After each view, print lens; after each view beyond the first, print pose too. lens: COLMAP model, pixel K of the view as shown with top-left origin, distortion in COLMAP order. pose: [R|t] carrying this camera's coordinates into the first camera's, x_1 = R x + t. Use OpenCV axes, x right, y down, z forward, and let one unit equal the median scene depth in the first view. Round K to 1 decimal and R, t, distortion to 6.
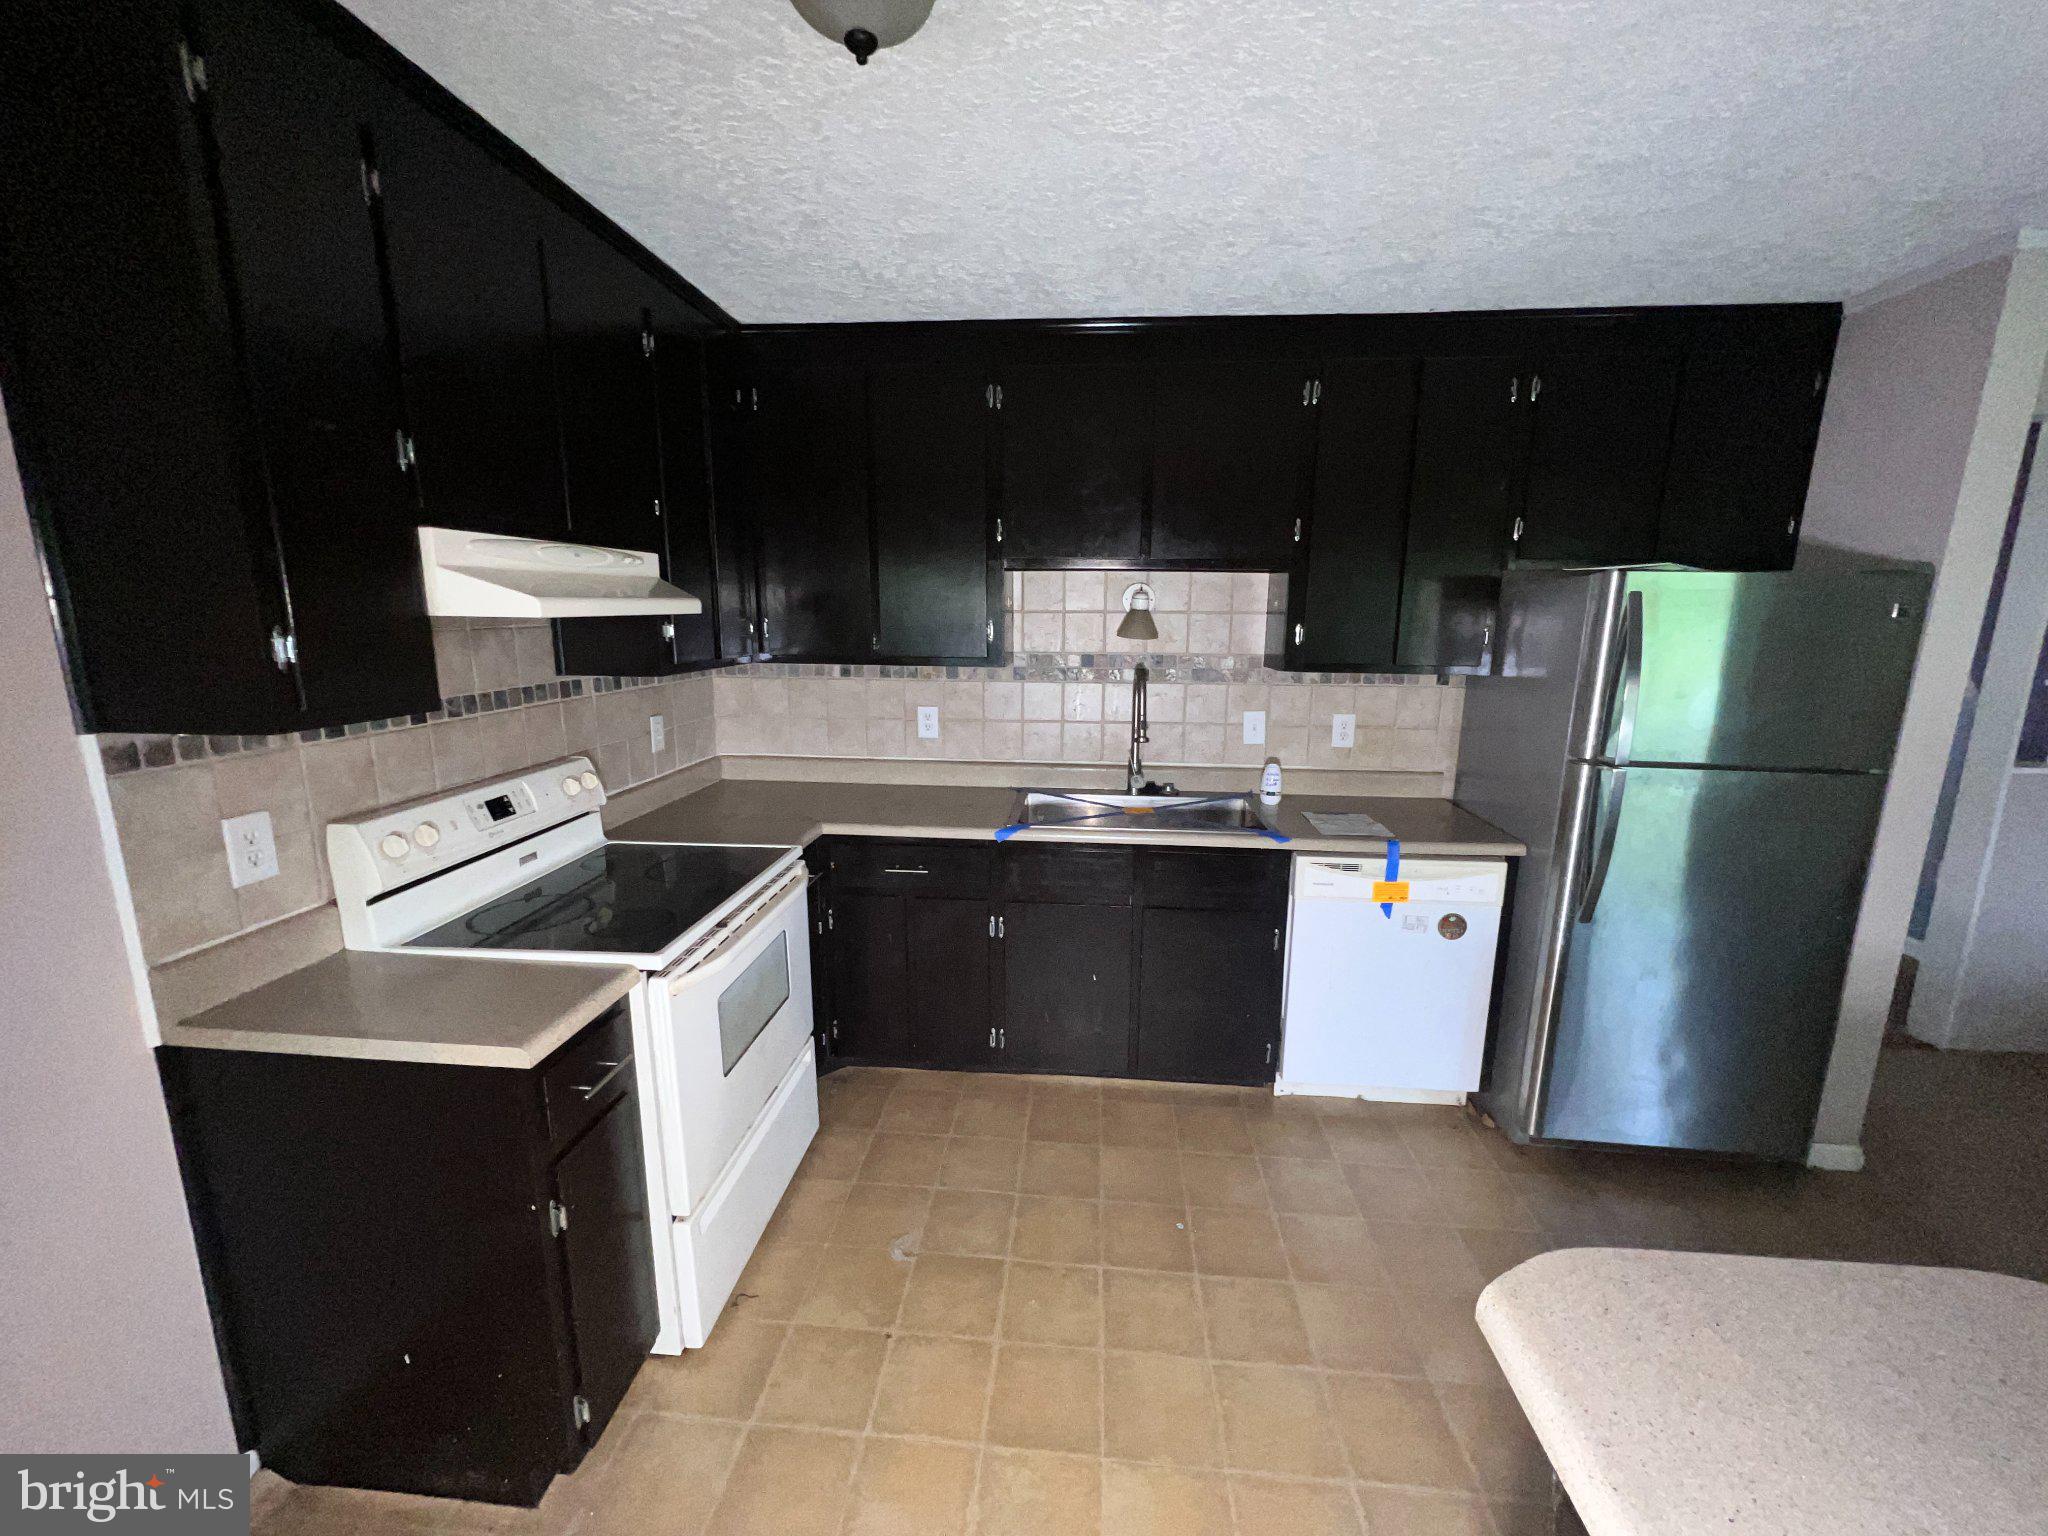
lens RADIAL K [[811.8, 0, 1018.4], [0, 811.8, 767.5], [0, 0, 1]] dist [-0.000252, 0.000019]
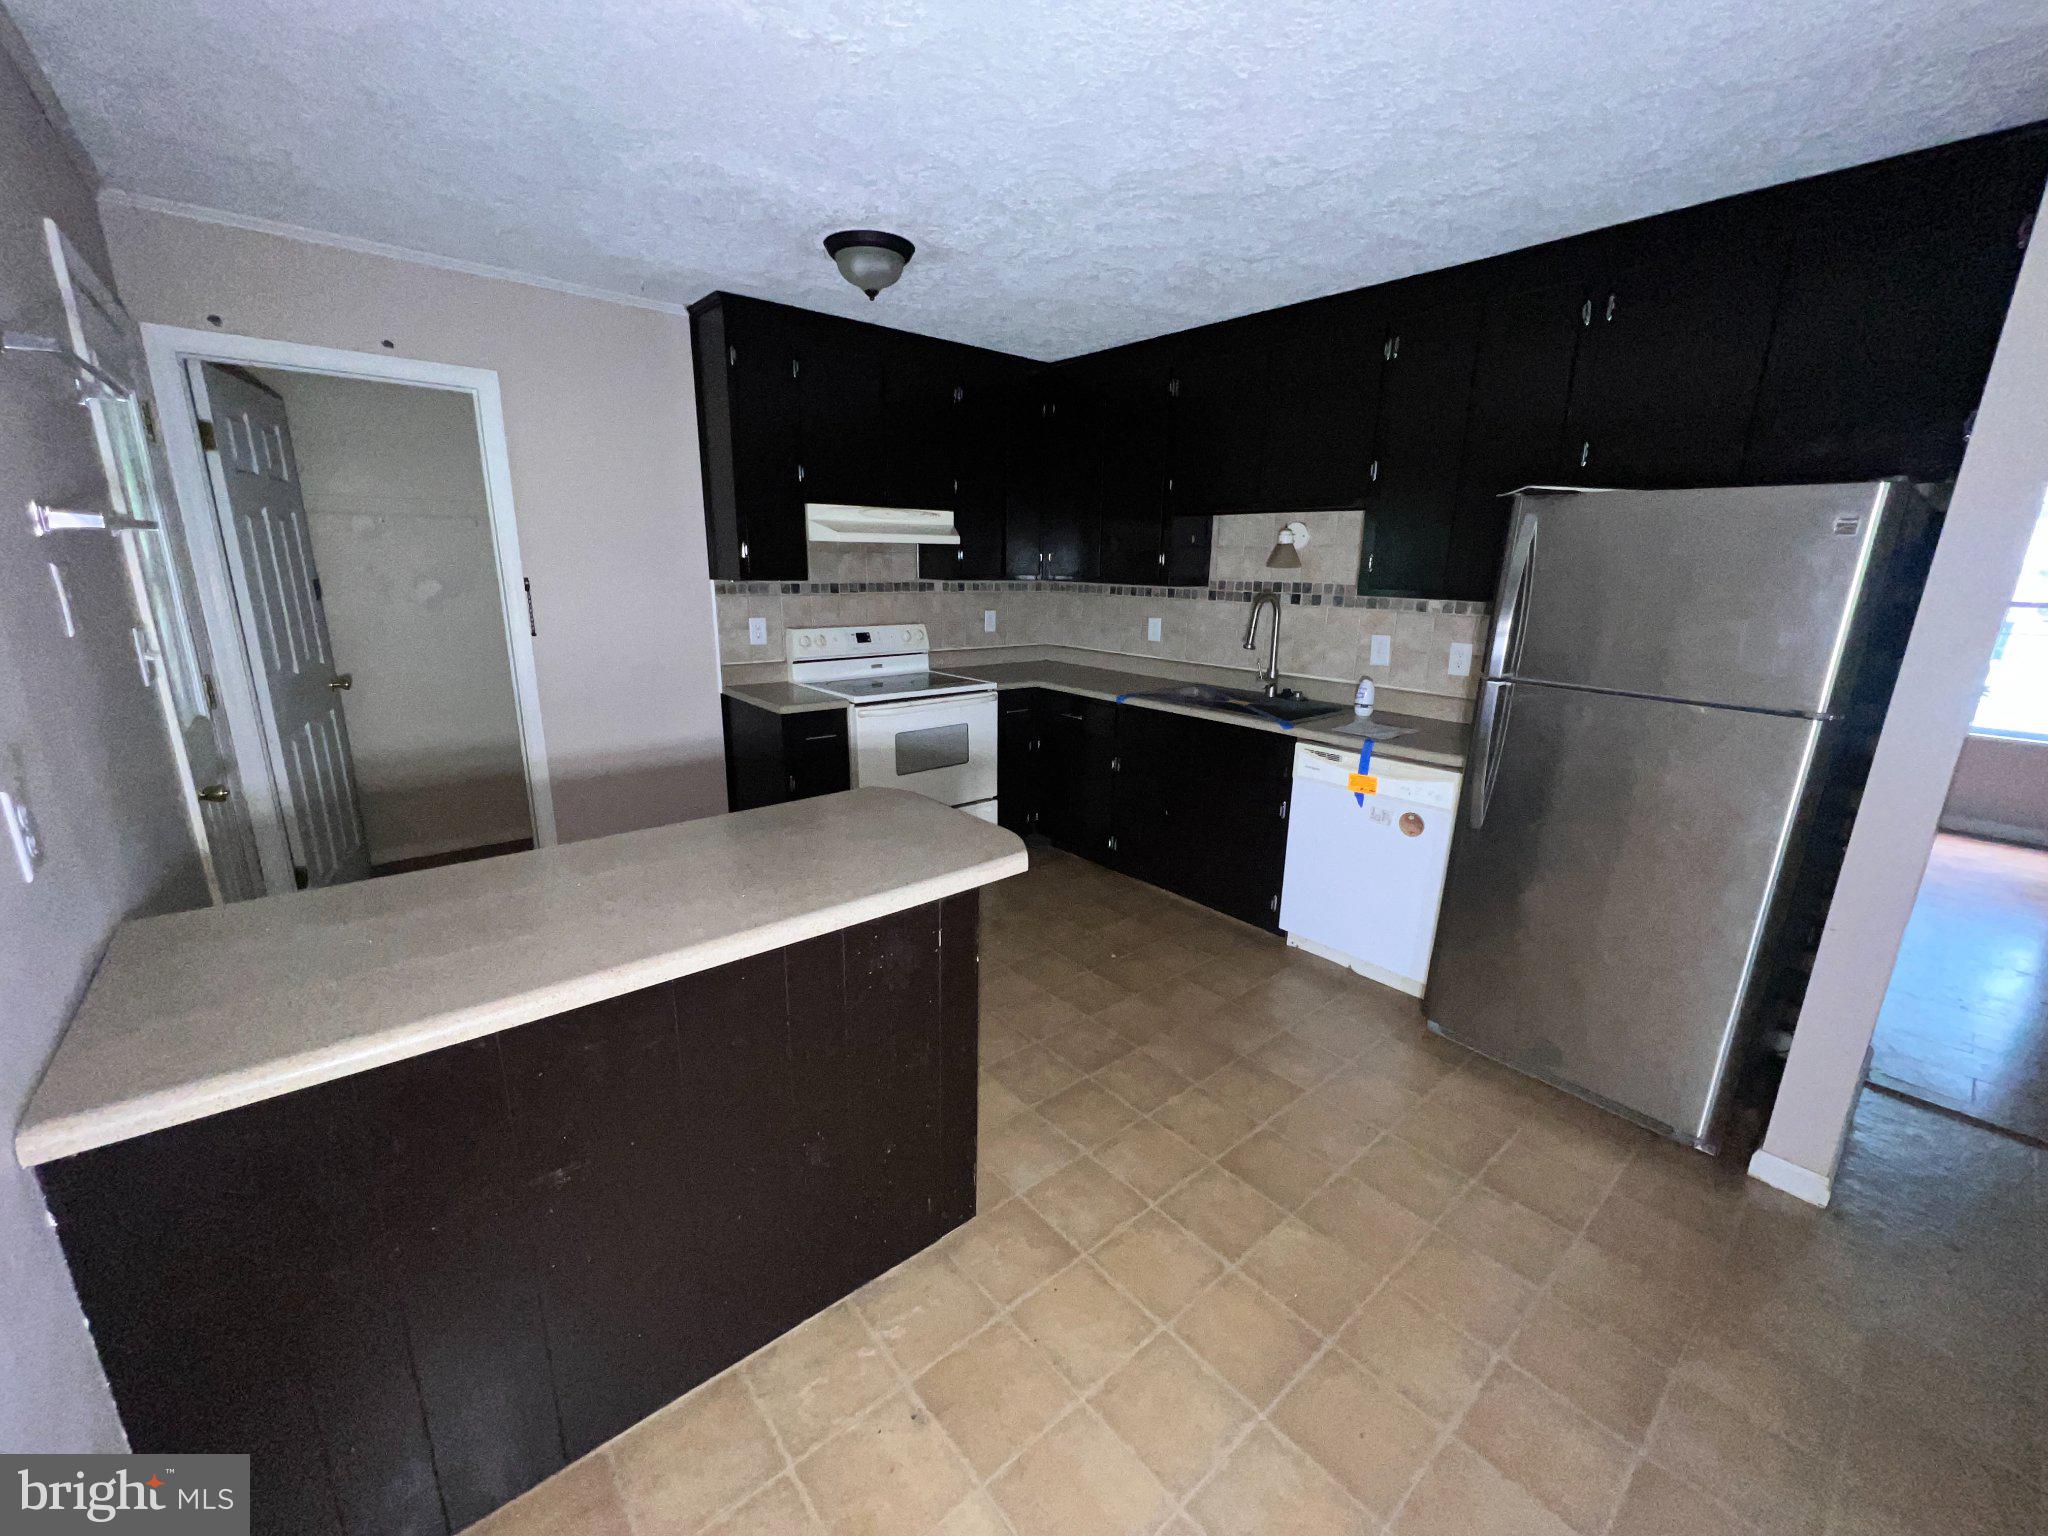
lens RADIAL K [[811.8, 0, 1018.4], [0, 811.8, 767.5], [0, 0, 1]] dist [-0.000252, 0.000019]
pose [[0.712384, 0.178457, -0.678721, 0.894577], [-0.145357, 0.983677, 0.106072, 0.078502], [0.686571, 0.023093, 0.726696, -0.188451]]
